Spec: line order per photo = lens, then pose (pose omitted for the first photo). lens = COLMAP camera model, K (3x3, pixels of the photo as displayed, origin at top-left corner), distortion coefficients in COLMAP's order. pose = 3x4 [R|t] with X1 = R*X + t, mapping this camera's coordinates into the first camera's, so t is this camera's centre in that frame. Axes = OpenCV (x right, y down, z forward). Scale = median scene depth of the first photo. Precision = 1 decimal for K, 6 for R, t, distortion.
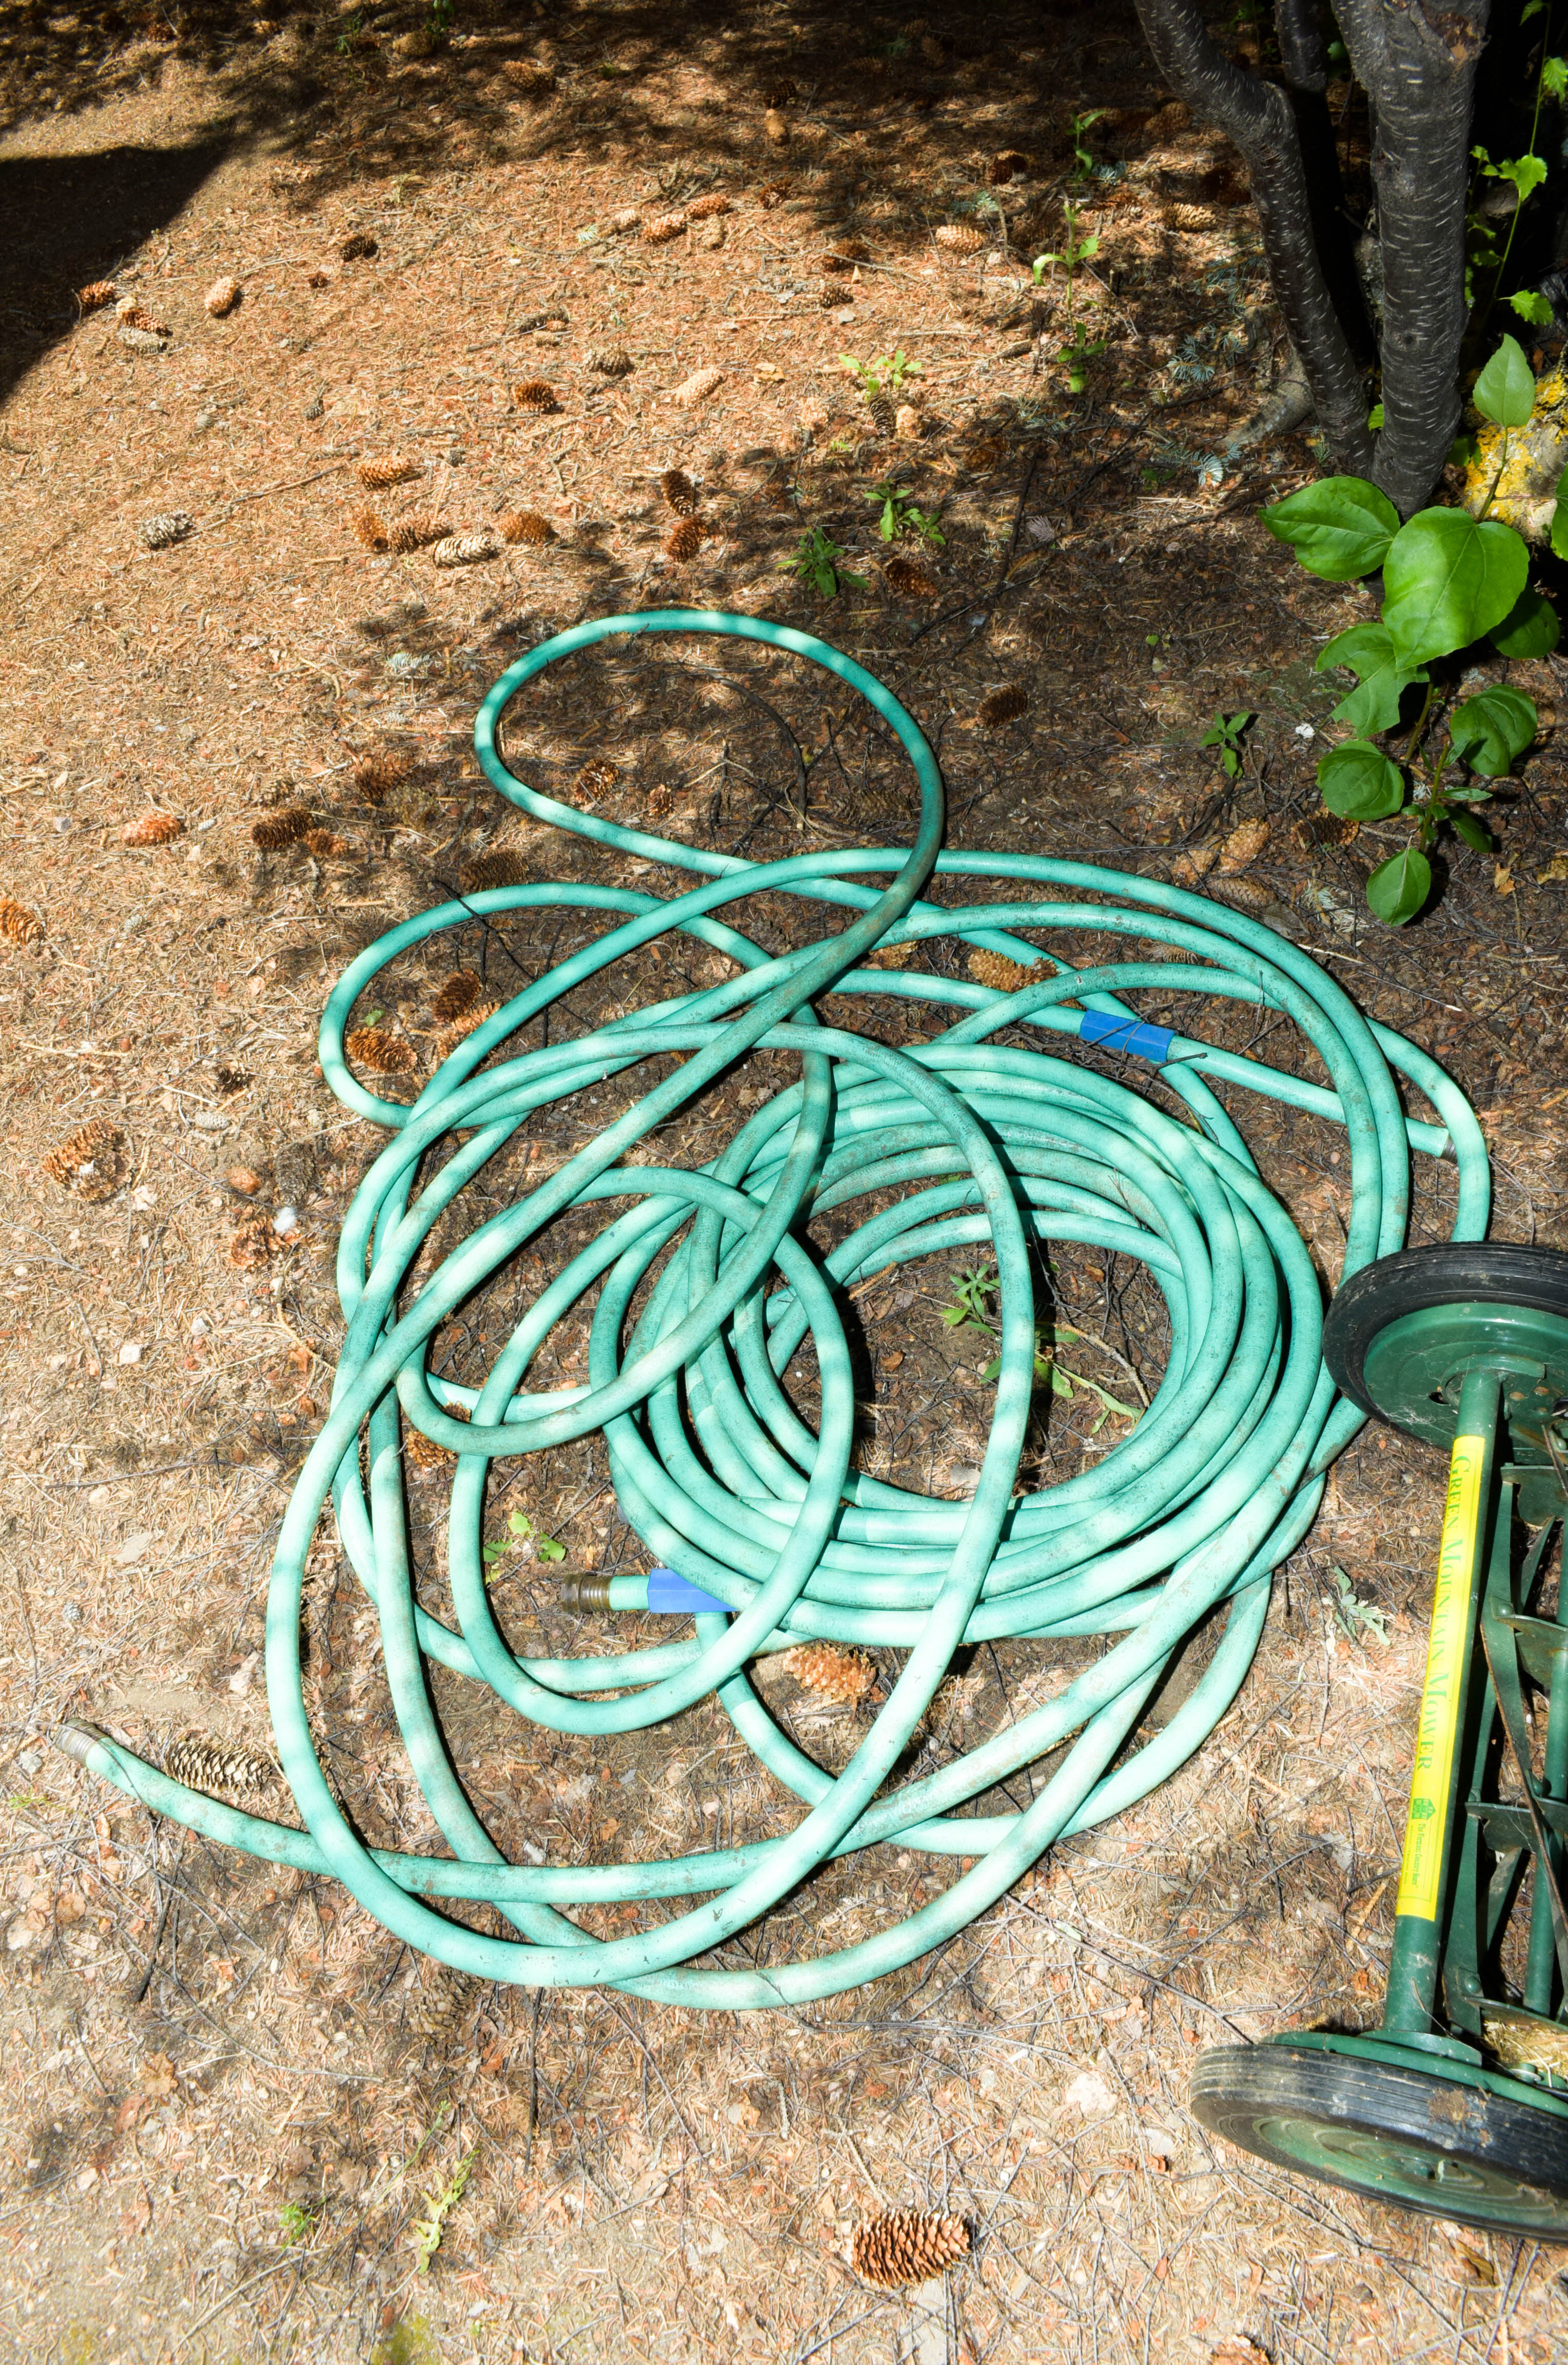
lens RADIAL K [[1761.0, 0, 778.9], [0, 1761.0, 1184.9], [0, 0, 1]] dist [-0.027415, -0.000845]
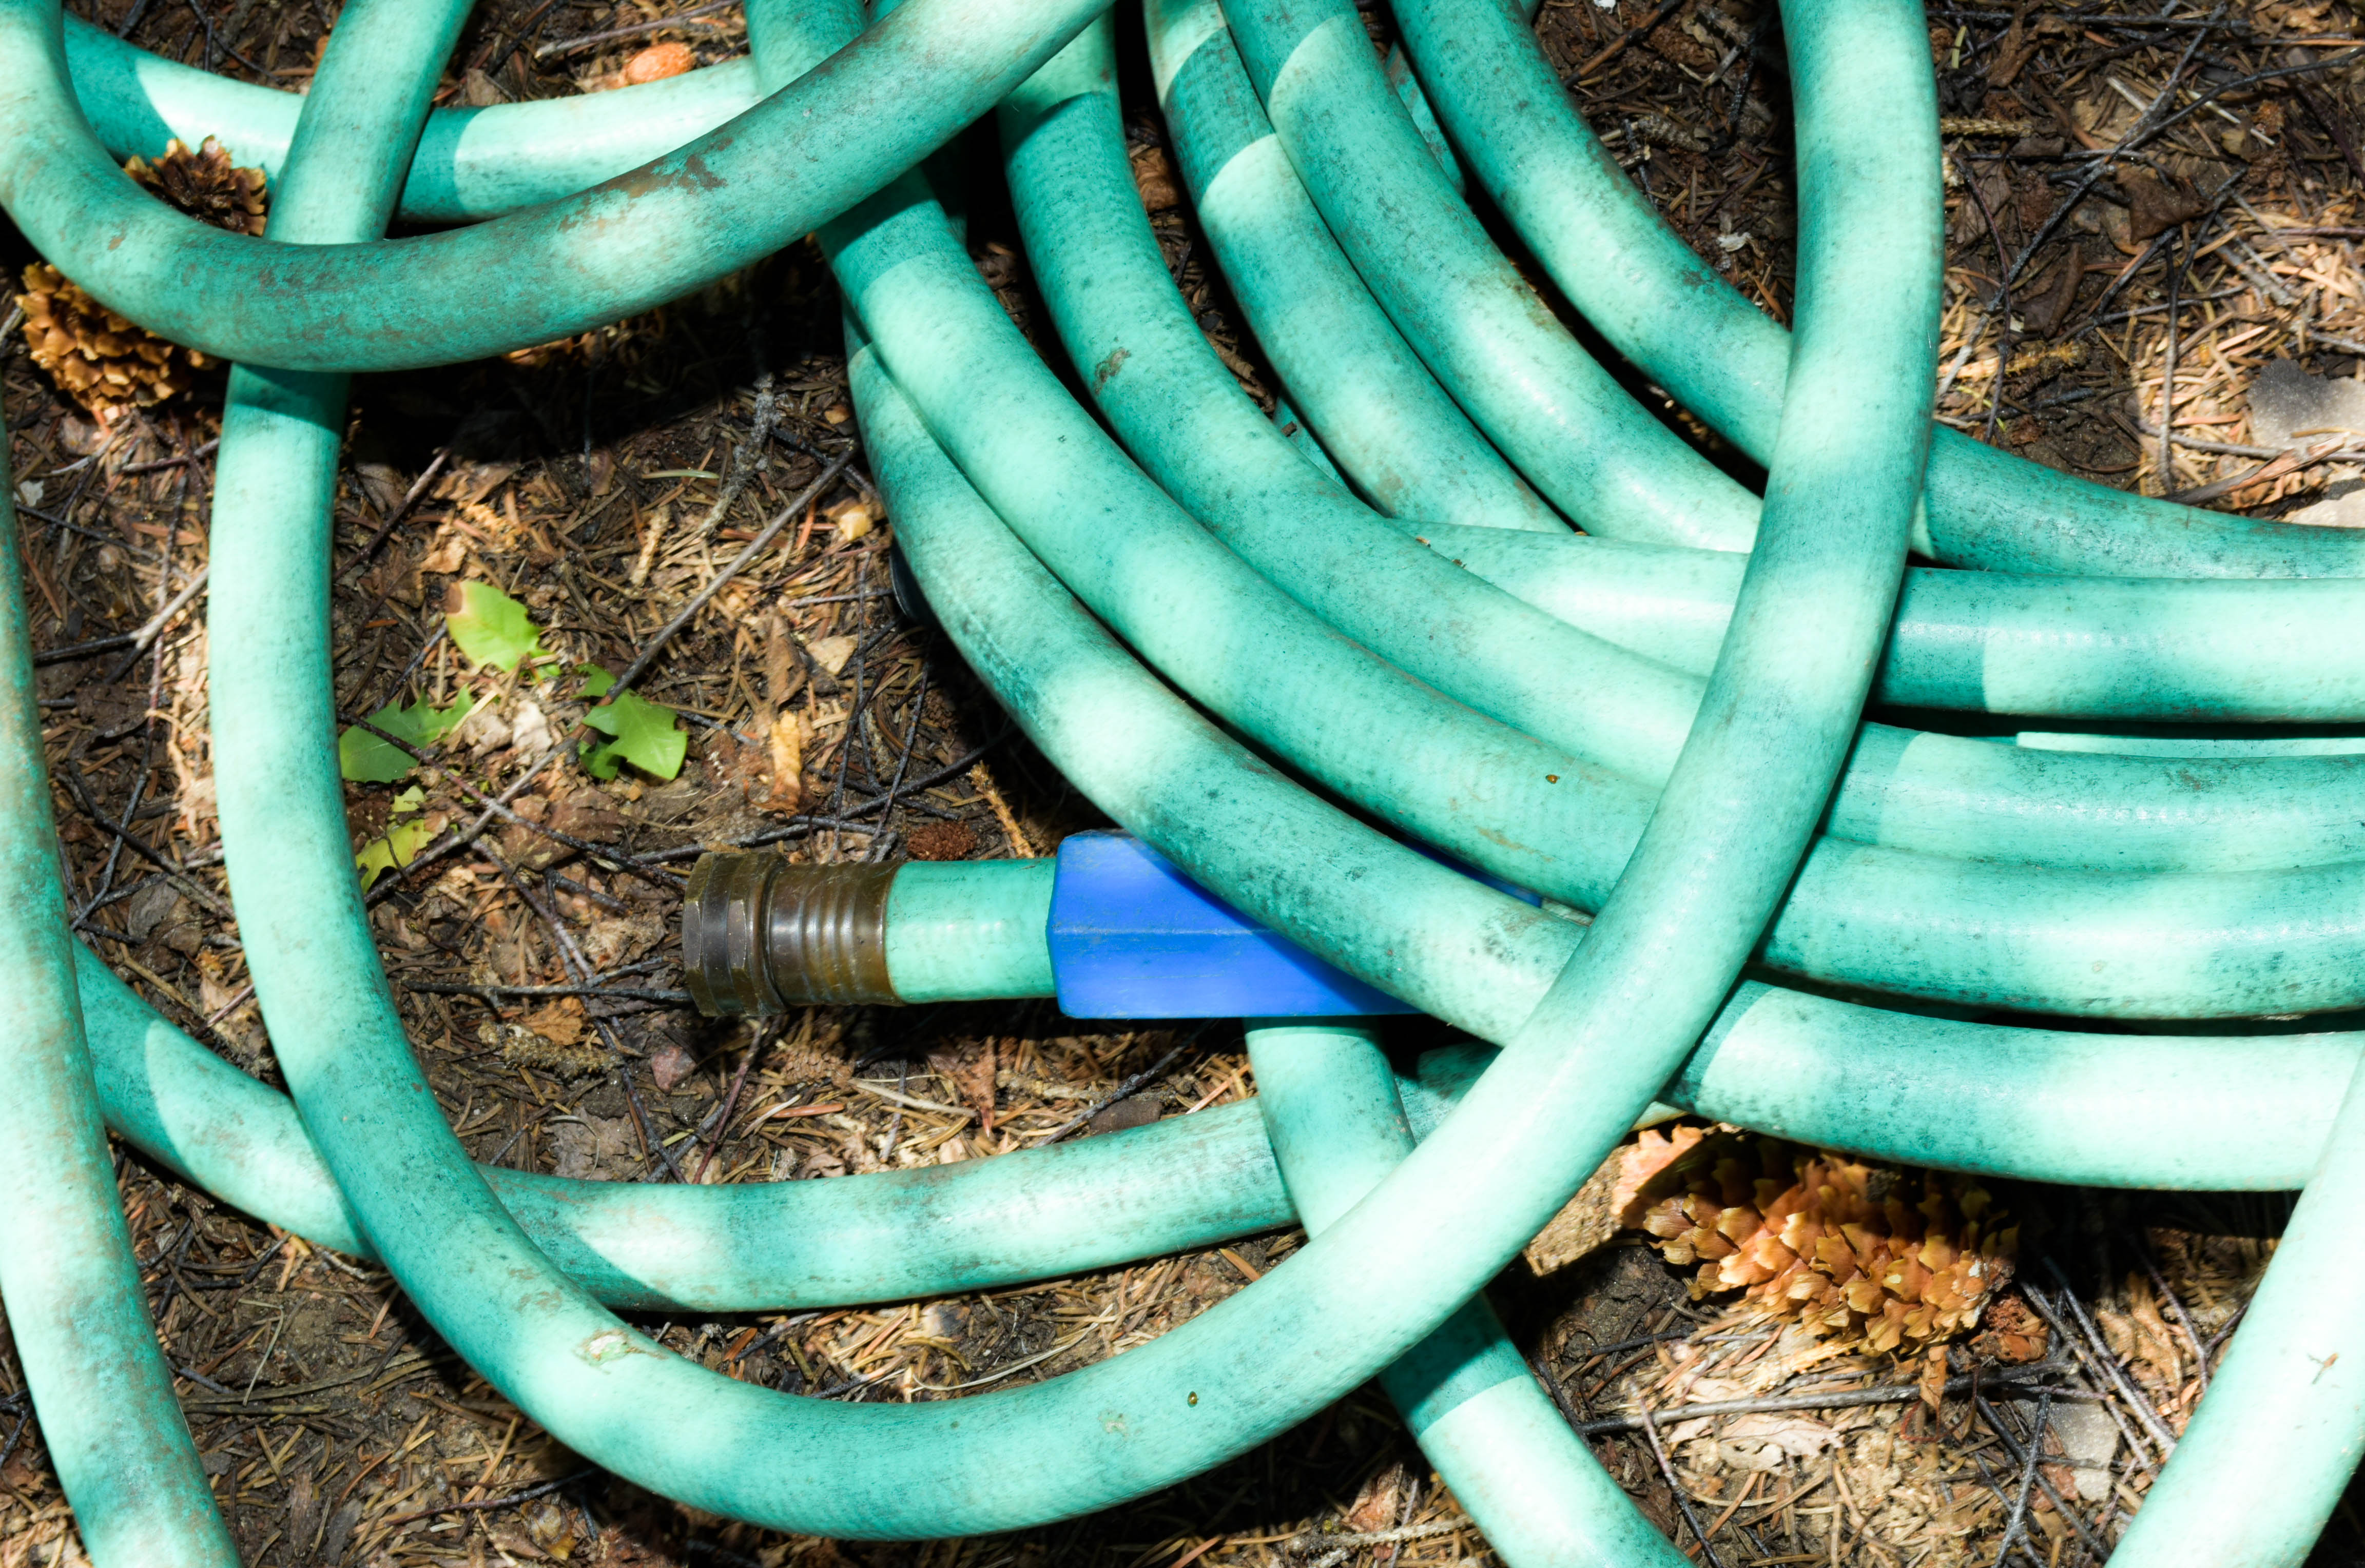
lens RADIAL K [[4613.5, 0, 1179.8], [0, 4613.5, 782.3], [0, 0, 1]] dist [-0.050323, 0.000000]
pose [[0.999819, -0.018992, 0.000923, -0.054766], [0.018064, 0.963887, 0.265697, 0.044790], [-0.005935, -0.265632, 0.964056, 0.385664]]
